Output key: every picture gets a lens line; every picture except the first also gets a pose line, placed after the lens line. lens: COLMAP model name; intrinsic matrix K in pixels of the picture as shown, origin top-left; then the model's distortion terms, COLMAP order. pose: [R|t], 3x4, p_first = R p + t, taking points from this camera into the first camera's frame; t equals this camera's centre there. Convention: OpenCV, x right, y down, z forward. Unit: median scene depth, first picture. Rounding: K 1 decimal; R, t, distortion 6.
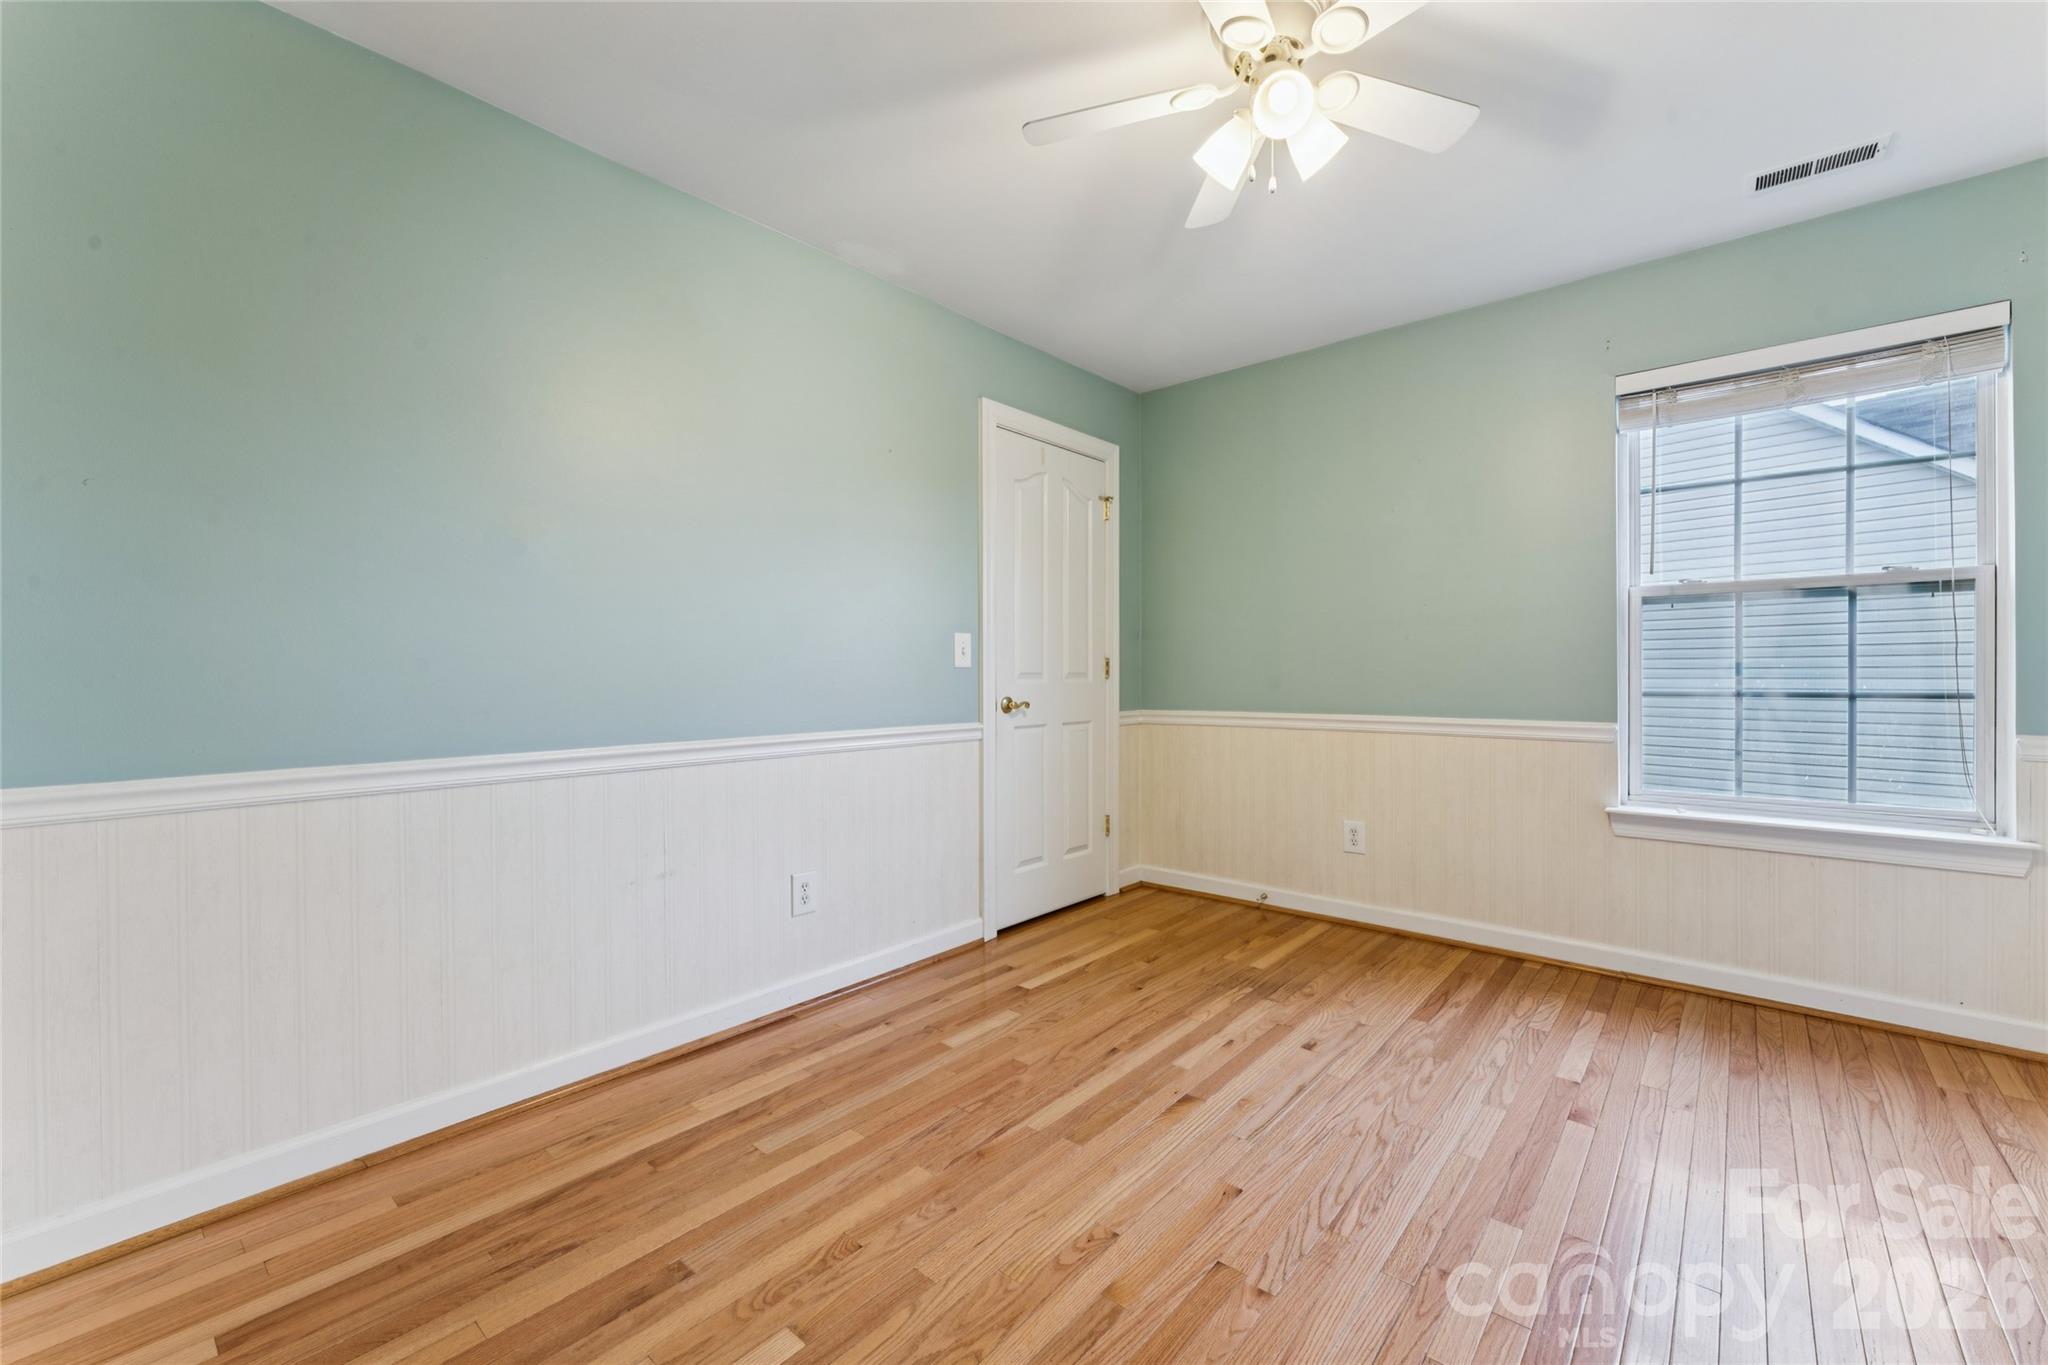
lens RADIAL K [[838.7, 0, 1039.9], [0, 838.7, 676.4], [0, 0, 1]] dist [-0.000535, 0.000548]
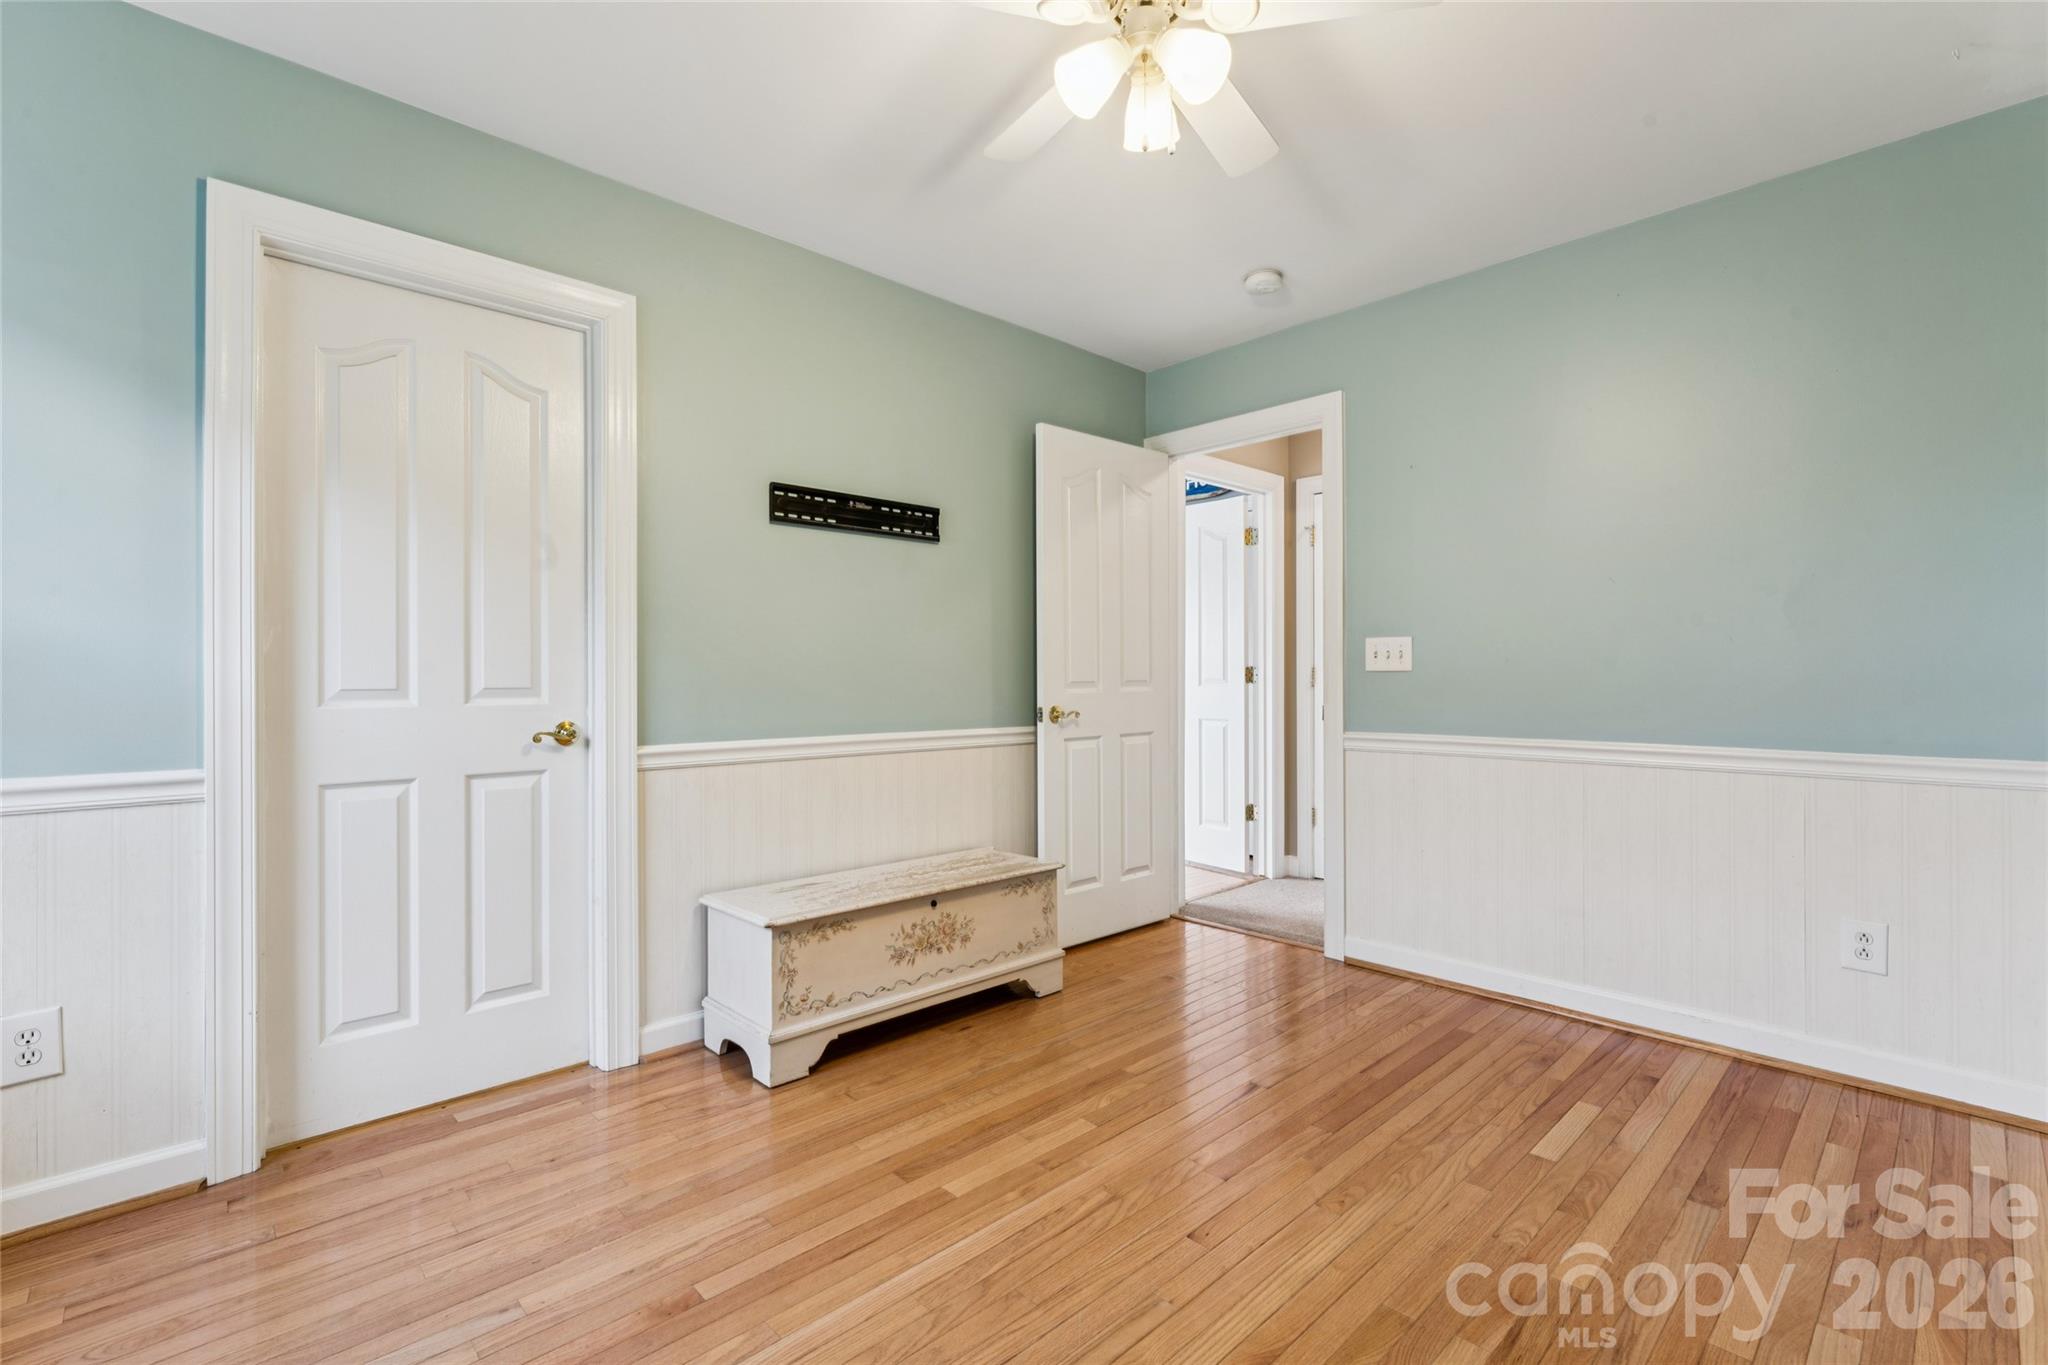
lens RADIAL K [[878.6, 0, 1038.7], [0, 878.6, 679.2], [0, 0, 1]] dist [-0.000307, 0.001055]
pose [[-0.991604, 0.005173, 0.129207, 0.163770], [0.006007, 0.999964, 0.006063, -0.009570], [-0.129170, 0.006789, -0.991599, 1.189783]]
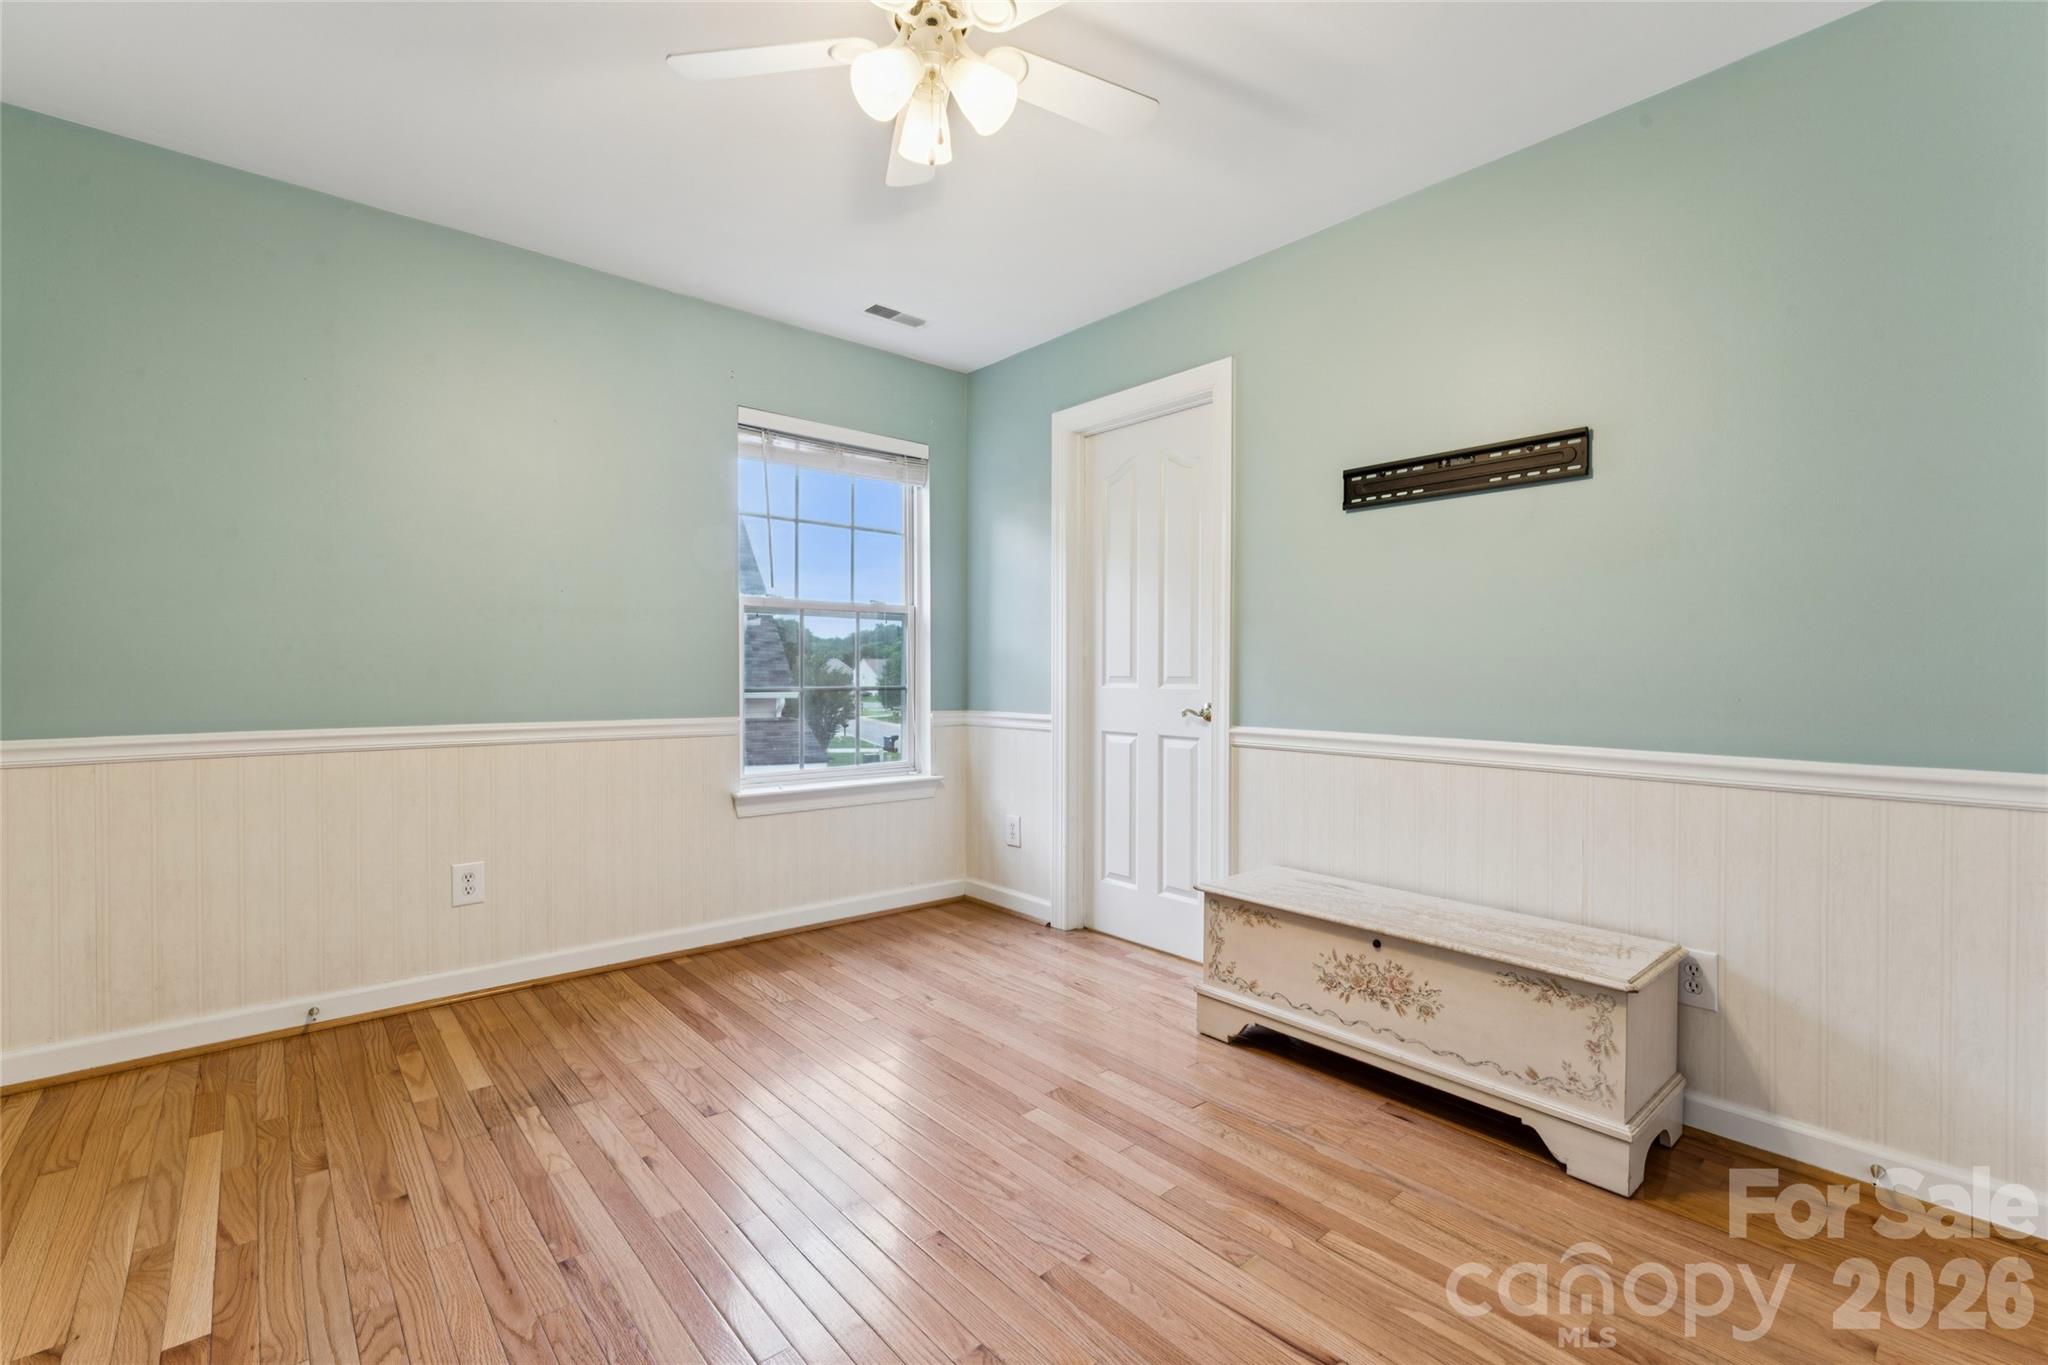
lens RADIAL K [[878.6, 0, 1030.7], [0, 878.6, 678.7], [0, 0, 1]] dist [-0.000307, 0.001055]
pose [[0.151233, -0.003446, 0.988492, -0.419189], [-0.001859, 0.999991, 0.003771, -0.000503], [-0.988496, -0.002408, 0.151226, 0.451745]]
